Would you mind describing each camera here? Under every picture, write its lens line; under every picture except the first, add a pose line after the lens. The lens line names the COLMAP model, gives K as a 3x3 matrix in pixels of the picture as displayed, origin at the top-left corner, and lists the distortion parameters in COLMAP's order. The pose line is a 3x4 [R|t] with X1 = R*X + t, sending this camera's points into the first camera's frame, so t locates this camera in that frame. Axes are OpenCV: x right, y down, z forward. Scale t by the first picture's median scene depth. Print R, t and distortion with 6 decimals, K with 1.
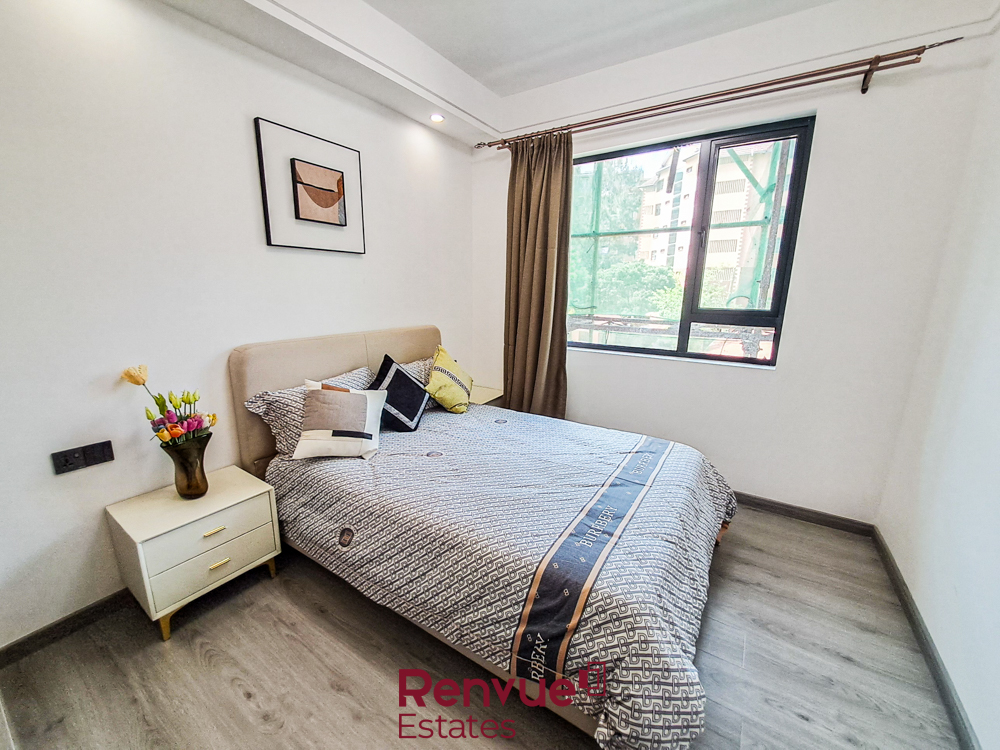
lens RADIAL K [[395.2, 0, 500.4], [0, 395.2, 372.8], [0, 0, 1]] dist [-0.000410, 0.000070]
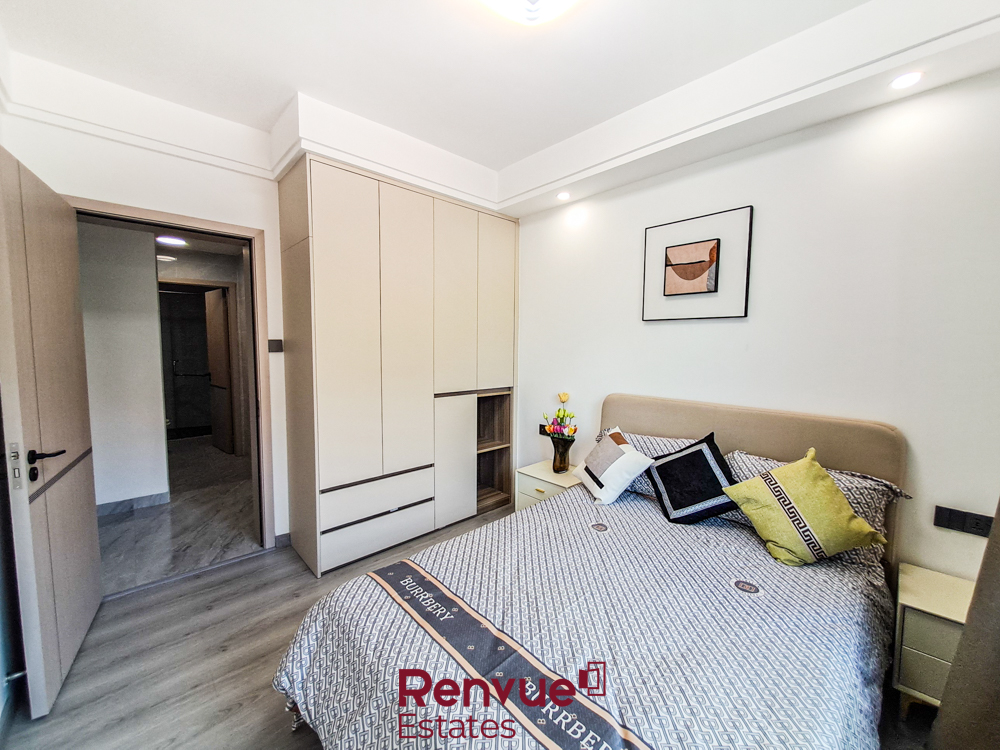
lens RADIAL K [[395.2, 0, 500.4], [0, 395.2, 372.8], [0, 0, 1]] dist [-0.000410, 0.000070]
pose [[-0.233230, 0.064501, -0.970280, 0.695510], [-0.222247, 0.967852, 0.117762, -0.186229], [0.946684, 0.243108, -0.211397, 0.786707]]
